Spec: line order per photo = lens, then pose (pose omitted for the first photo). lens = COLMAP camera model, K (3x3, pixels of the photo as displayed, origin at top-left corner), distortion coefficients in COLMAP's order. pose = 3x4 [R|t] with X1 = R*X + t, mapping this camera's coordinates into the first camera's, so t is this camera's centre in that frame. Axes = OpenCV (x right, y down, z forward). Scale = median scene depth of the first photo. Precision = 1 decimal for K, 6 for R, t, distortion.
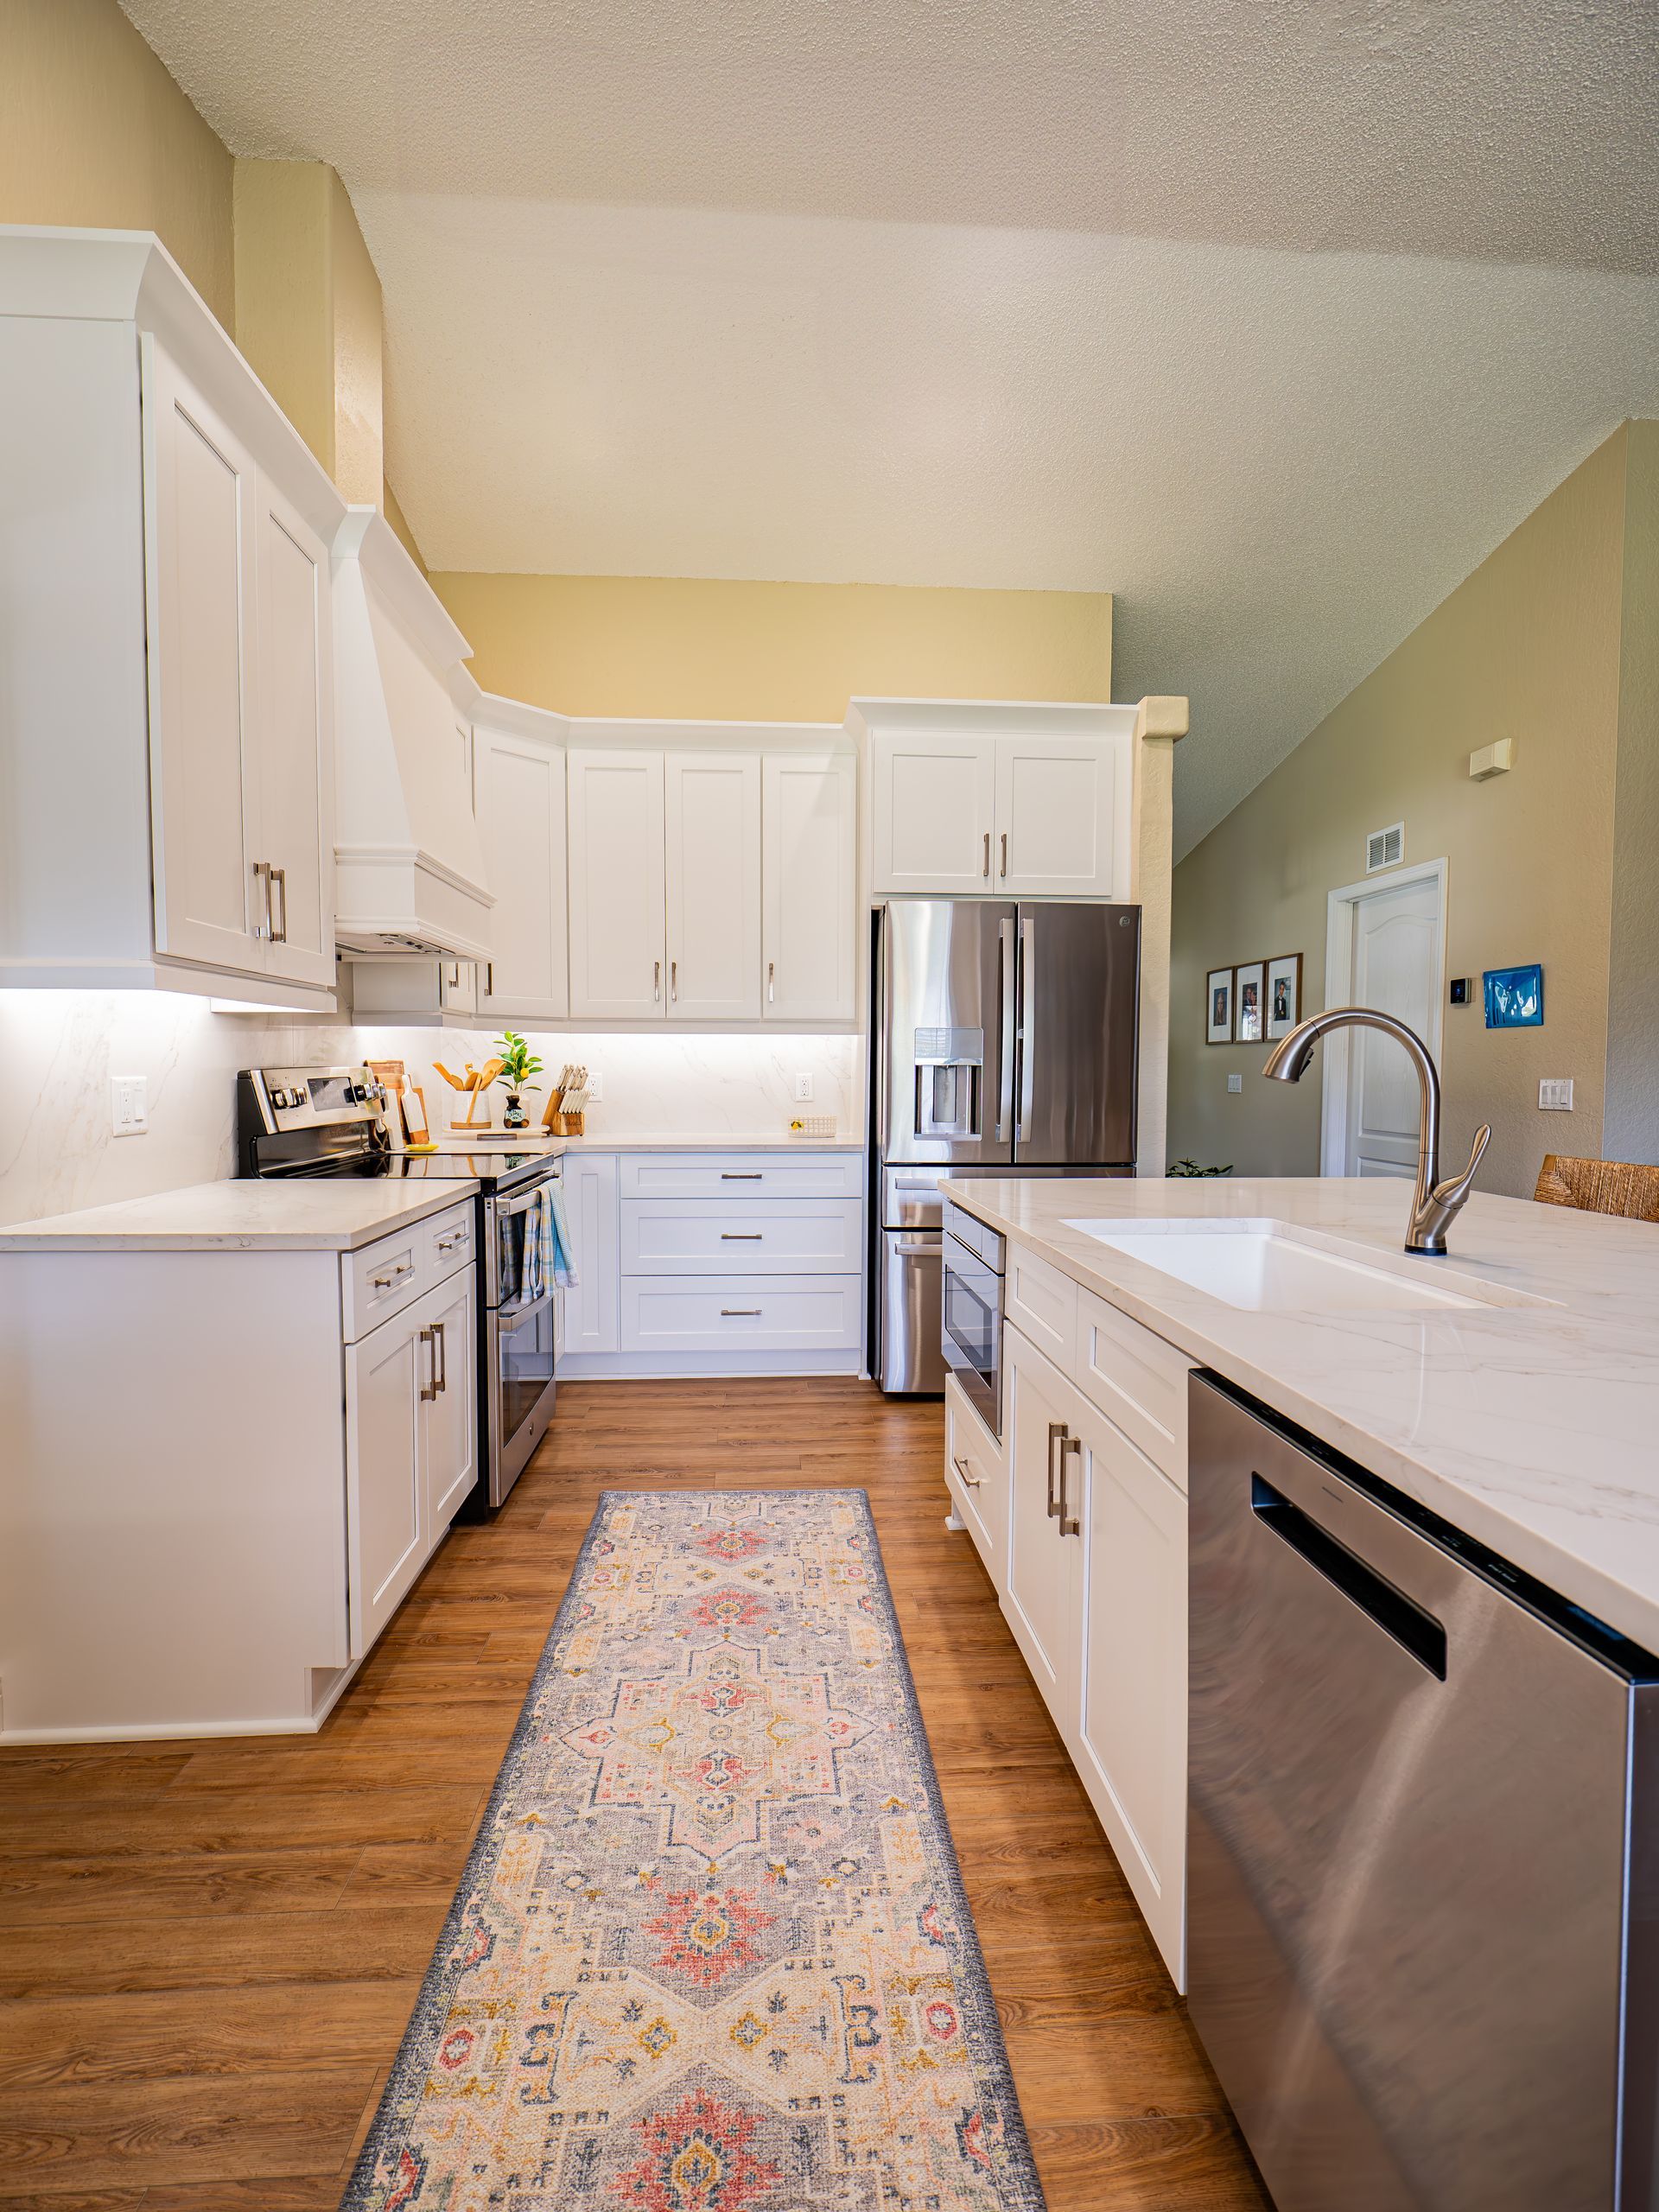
lens RADIAL K [[1047.7, 0, 828.8], [0, 1047.7, 1119.2], [0, 0, 1]] dist [-0.001451, -0.000127]
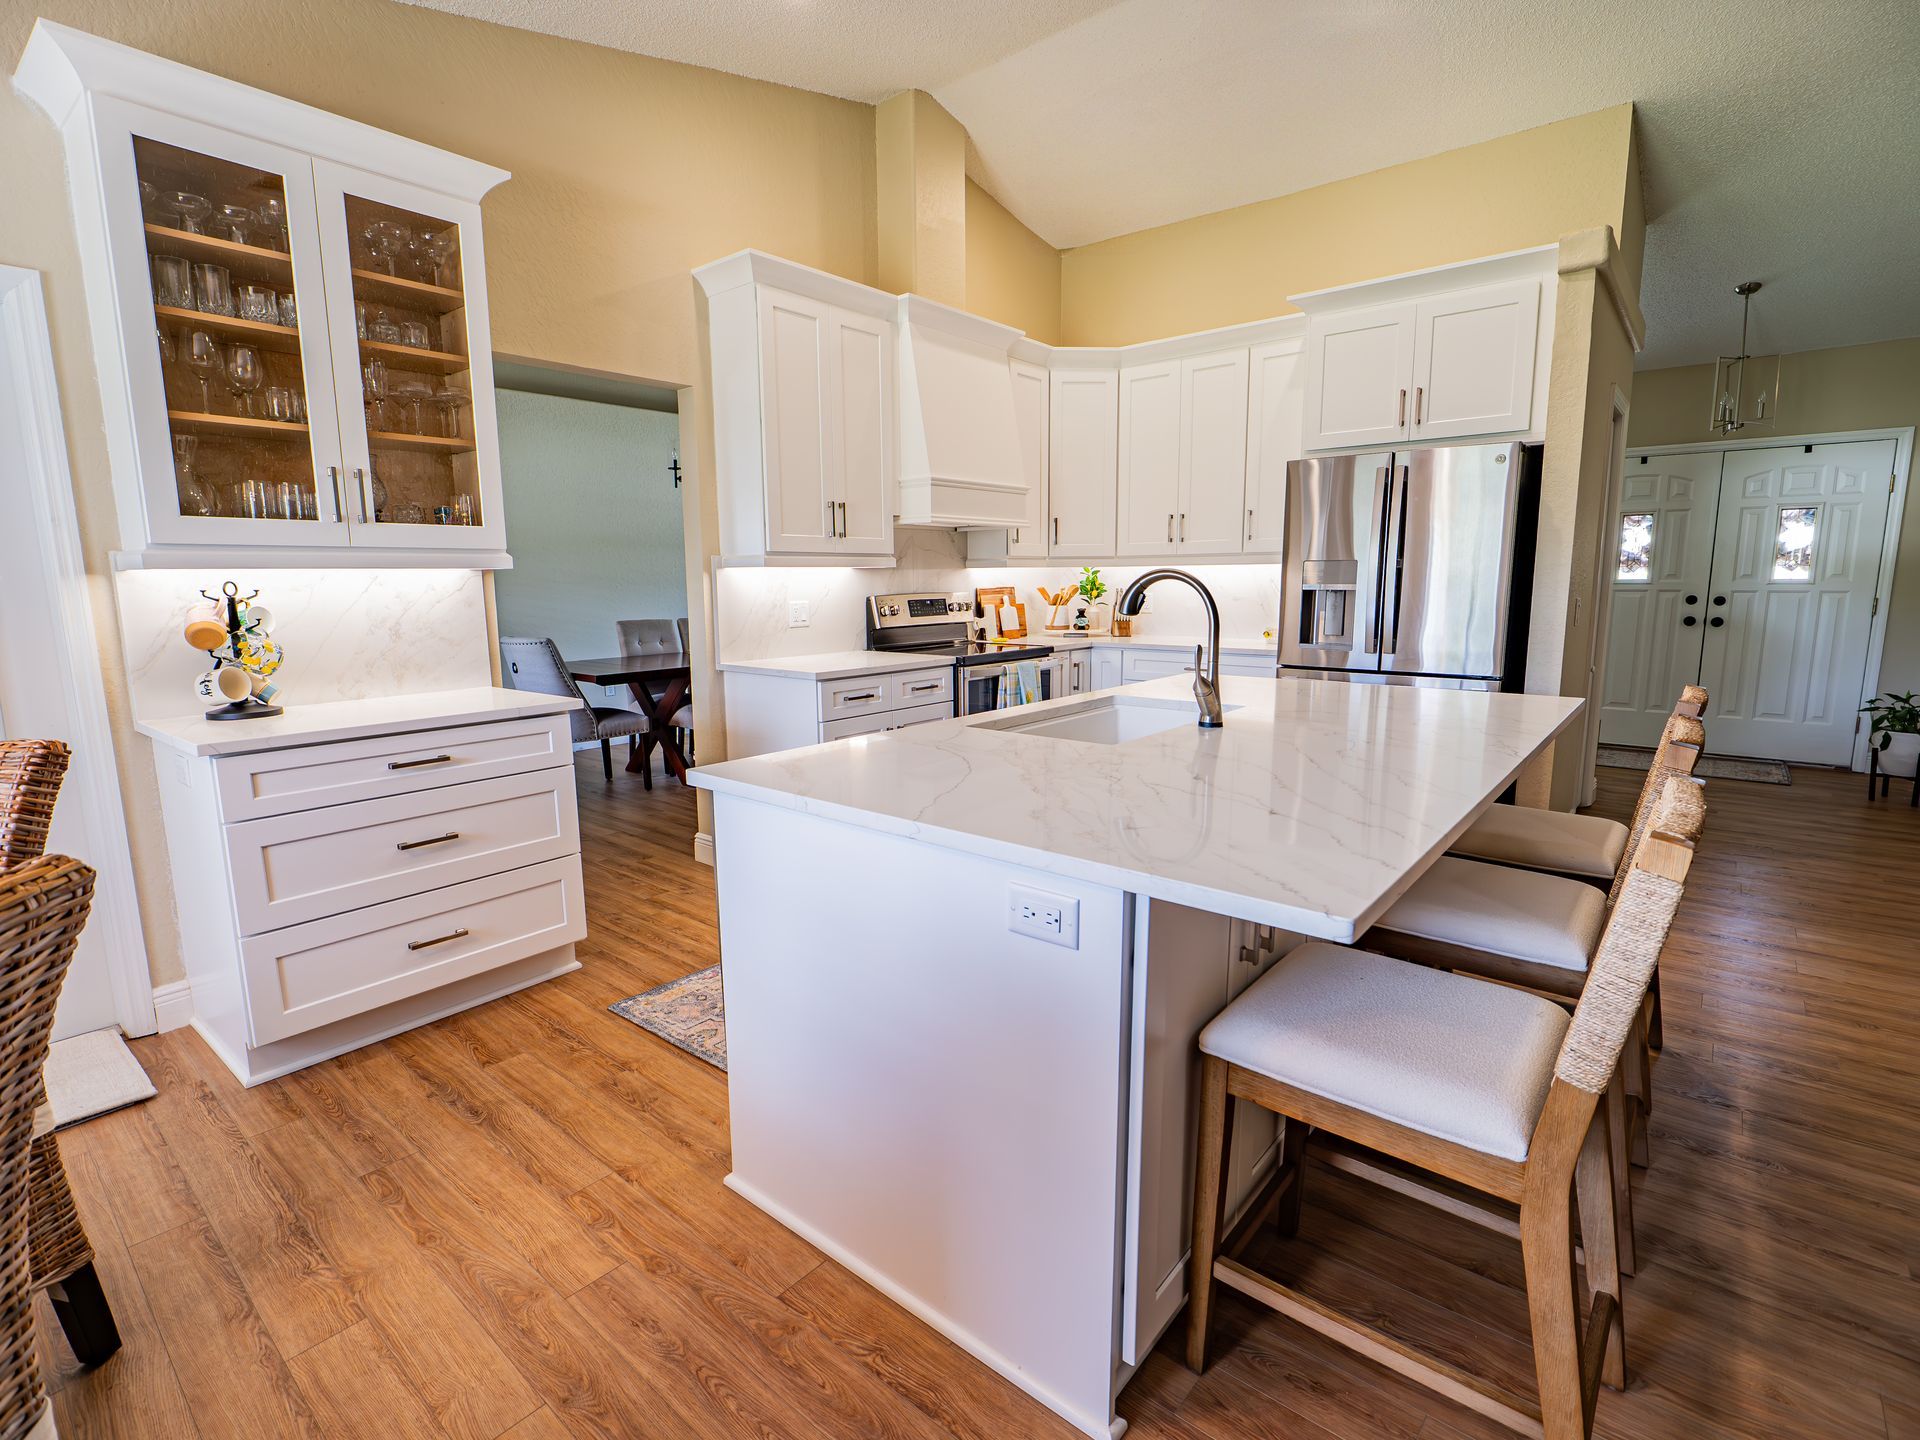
lens RADIAL K [[909.4, 0, 959.6], [0, 909.4, 713.5], [0, 0, 1]] dist [-0.001451, -0.000127]
pose [[0.722591, 0.092379, -0.685075, 0.520041], [-0.021875, 0.993590, 0.110908, -0.014117], [0.690929, -0.065156, 0.719980, -0.098457]]
